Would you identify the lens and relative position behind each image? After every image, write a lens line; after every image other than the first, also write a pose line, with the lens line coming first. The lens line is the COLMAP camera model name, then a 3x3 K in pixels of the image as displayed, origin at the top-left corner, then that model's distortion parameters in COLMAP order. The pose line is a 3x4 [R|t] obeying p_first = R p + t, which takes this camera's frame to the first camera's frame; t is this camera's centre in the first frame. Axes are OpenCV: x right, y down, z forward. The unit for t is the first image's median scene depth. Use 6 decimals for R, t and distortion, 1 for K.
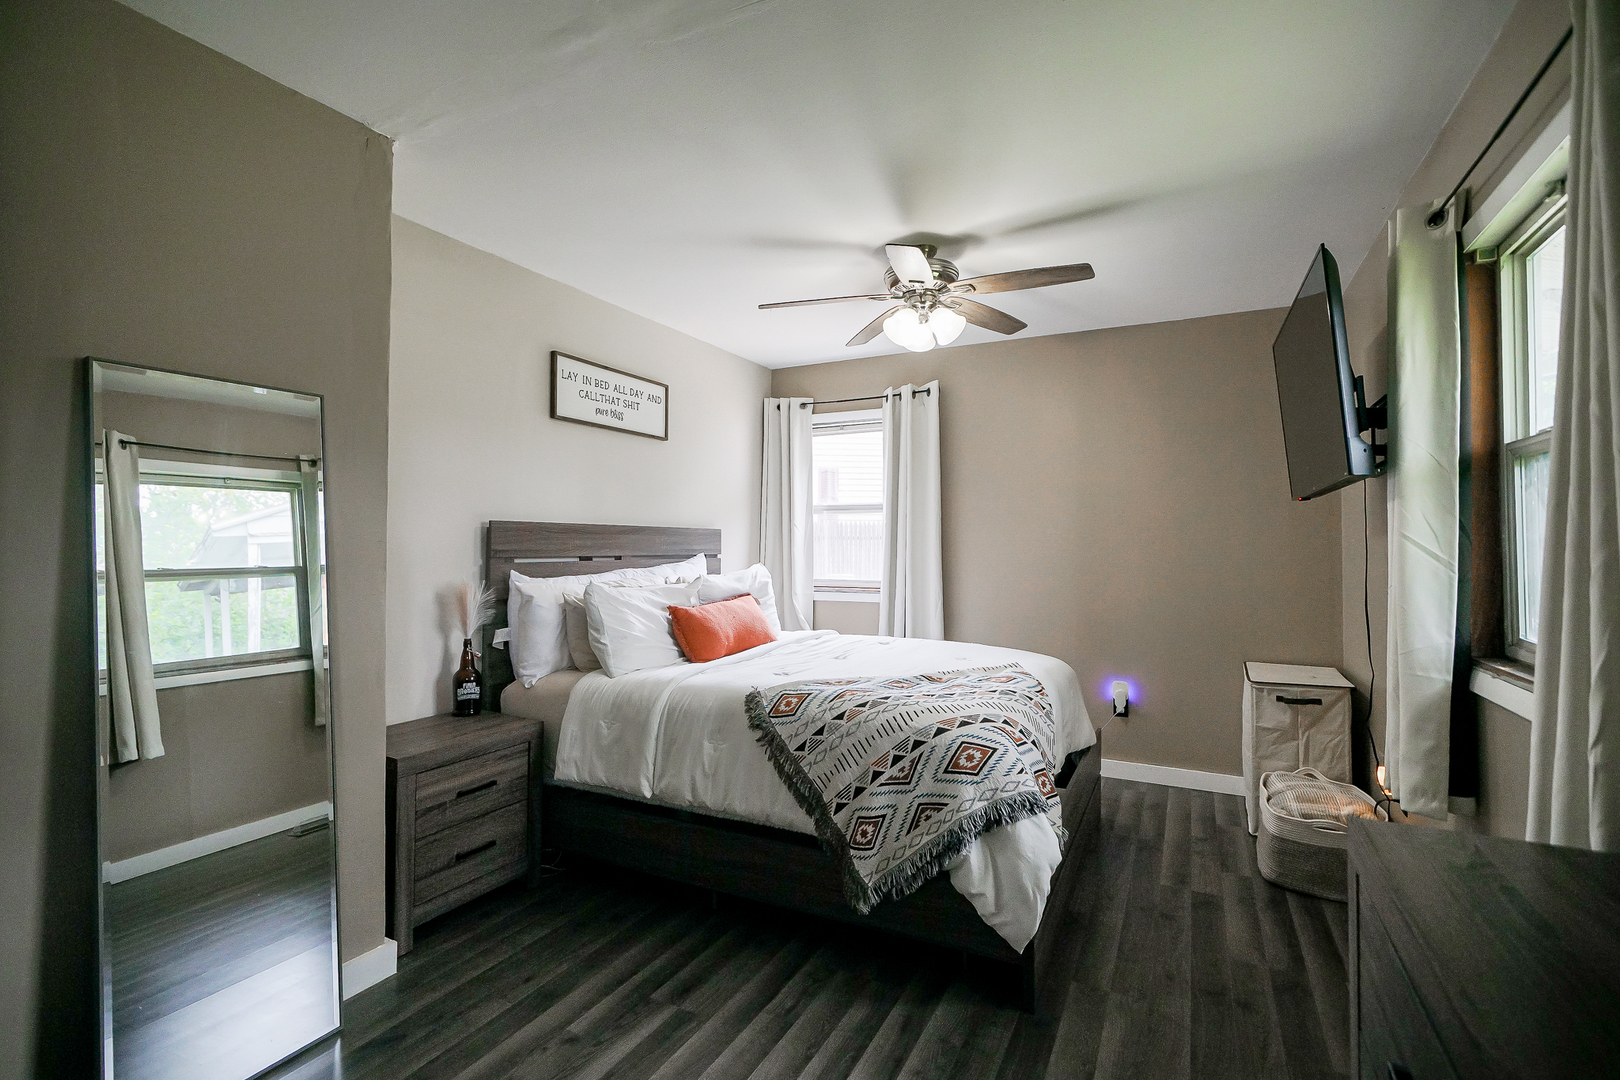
lens RADIAL K [[736.5, 0, 809.2], [0, 736.5, 546.3], [0, 0, 1]] dist [-0.001162, -0.000095]
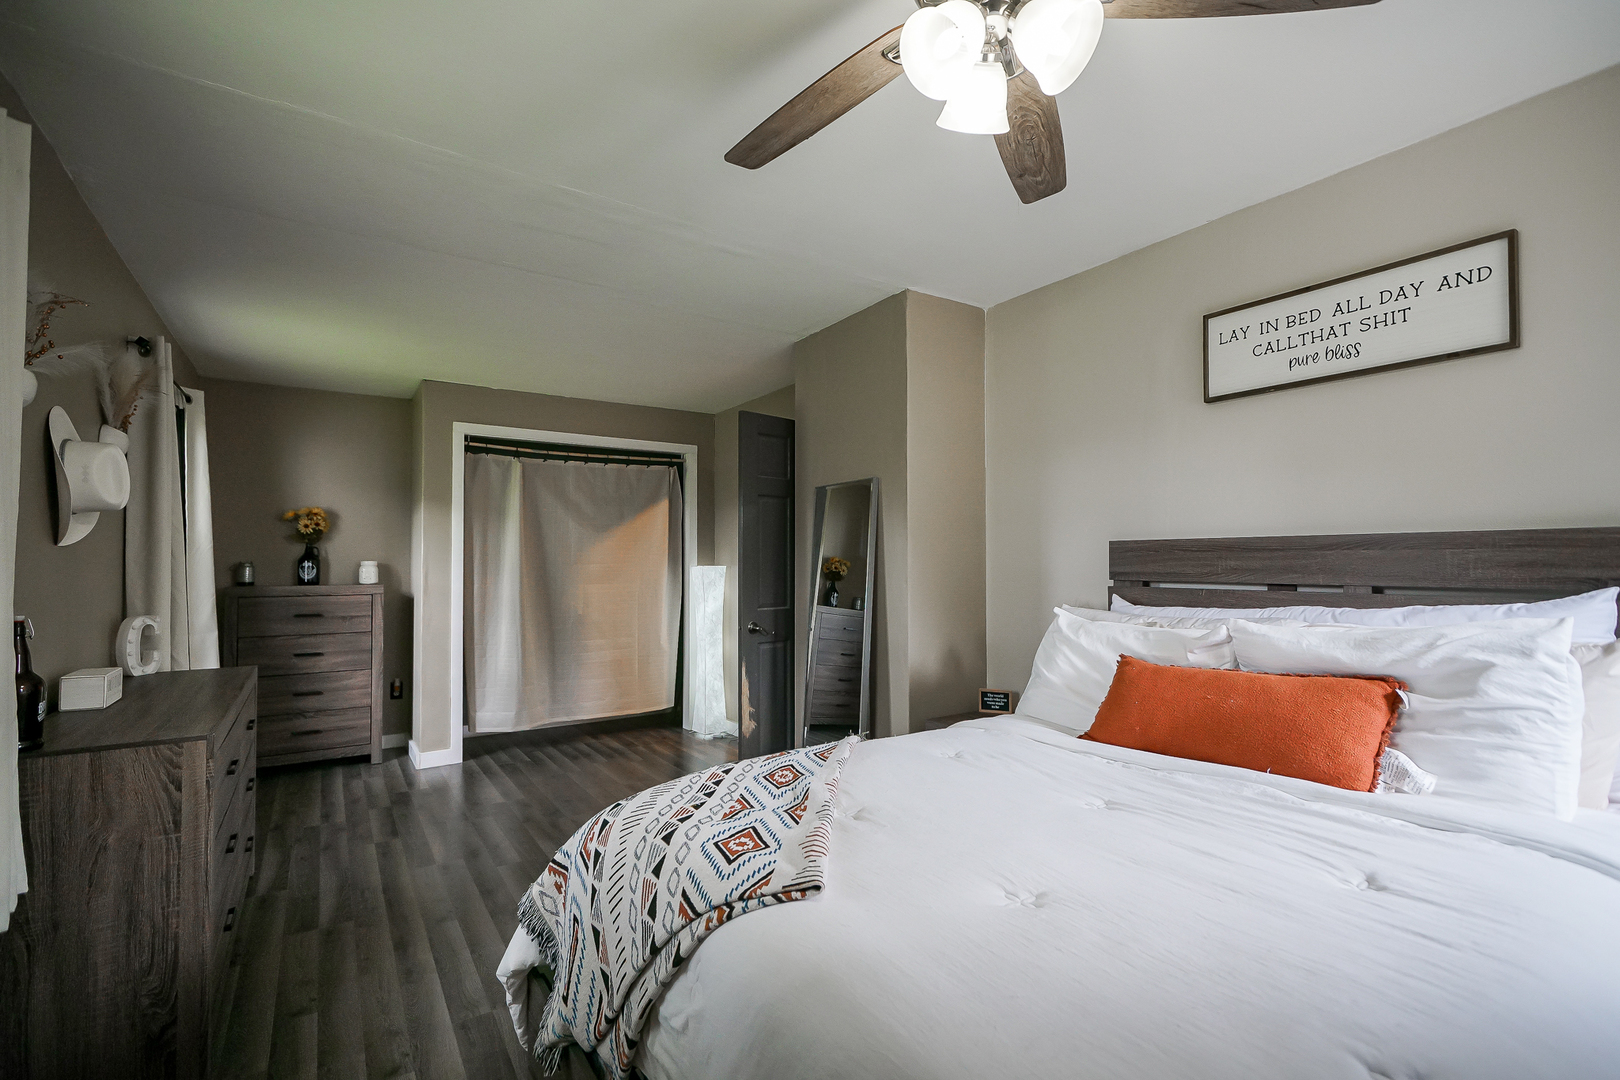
lens RADIAL K [[736.5, 0, 807.9], [0, 736.5, 544.1], [0, 0, 1]] dist [-0.001162, -0.000095]
pose [[-0.479739, -0.016144, -0.877263, 0.490461], [0.003753, 0.999784, -0.020451, -0.010500], [0.877403, -0.013103, -0.479574, 0.929893]]
